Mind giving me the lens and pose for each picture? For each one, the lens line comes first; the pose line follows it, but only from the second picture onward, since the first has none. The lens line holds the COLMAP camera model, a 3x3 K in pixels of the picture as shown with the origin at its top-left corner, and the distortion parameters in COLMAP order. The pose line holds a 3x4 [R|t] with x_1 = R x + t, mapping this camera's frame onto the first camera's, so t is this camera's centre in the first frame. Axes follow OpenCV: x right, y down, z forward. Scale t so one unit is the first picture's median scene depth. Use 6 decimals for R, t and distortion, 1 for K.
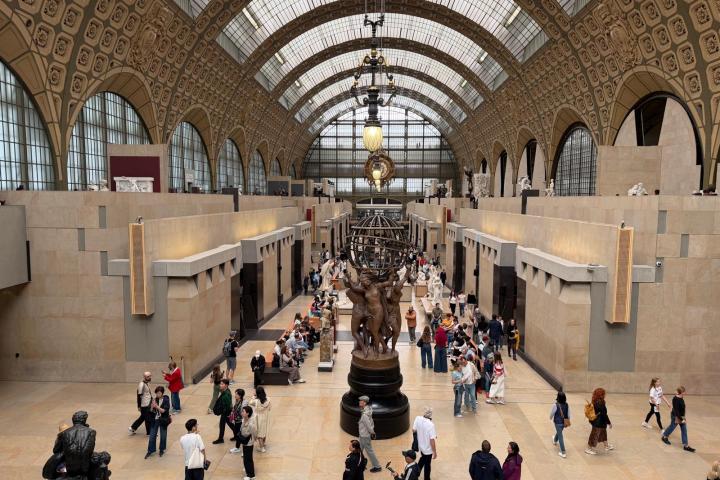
lens RADIAL K [[507.9, 0, 359.2], [0, 507.9, 246.0], [0, 0, 1]] dist [0.110566, -0.120898]
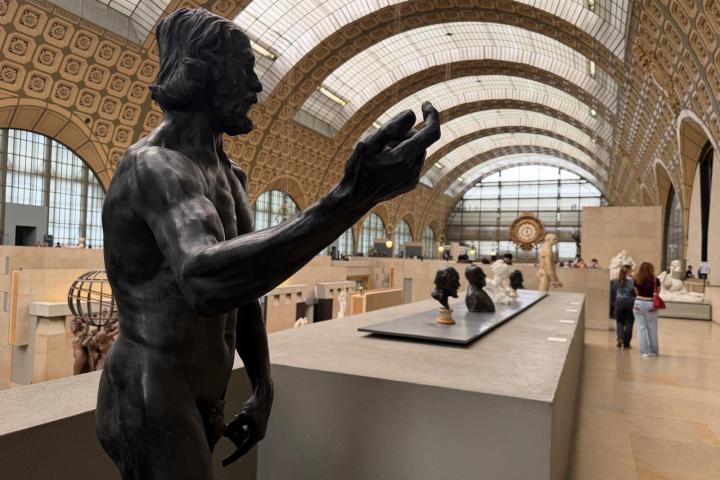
lens RADIAL K [[511.3, 0, 348.7], [0, 511.3, 250.5], [0, 0, 1]] dist [0.065158, -0.059957]
pose [[0.921740, 0.021225, -0.387228, 0.264761], [-0.064818, 0.992887, -0.099868, -0.006578], [0.382354, 0.117151, 0.916559, 0.046474]]
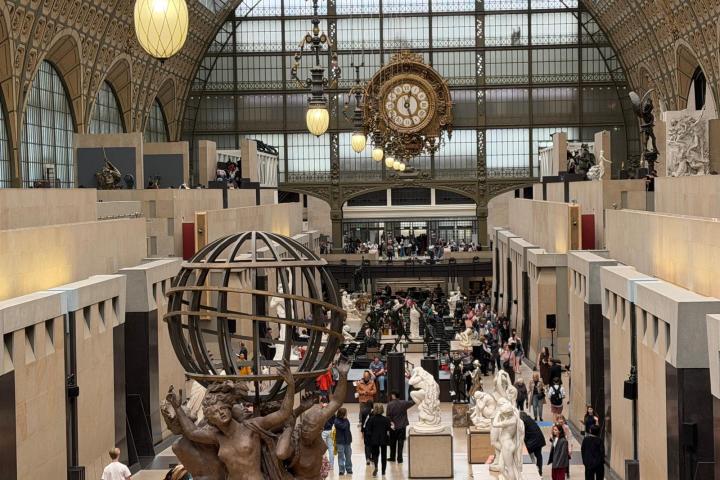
lens RADIAL K [[1467.8, 0, 360.0], [0, 1467.8, 240.0], [0, 0, 1]] dist [0.114679, 0.127212]
pose [[0.999593, -0.027466, -0.007743, 0.033340], [0.026952, 0.997829, -0.060097, 0.003255], [0.009376, 0.059864, 0.998163, -0.013697]]
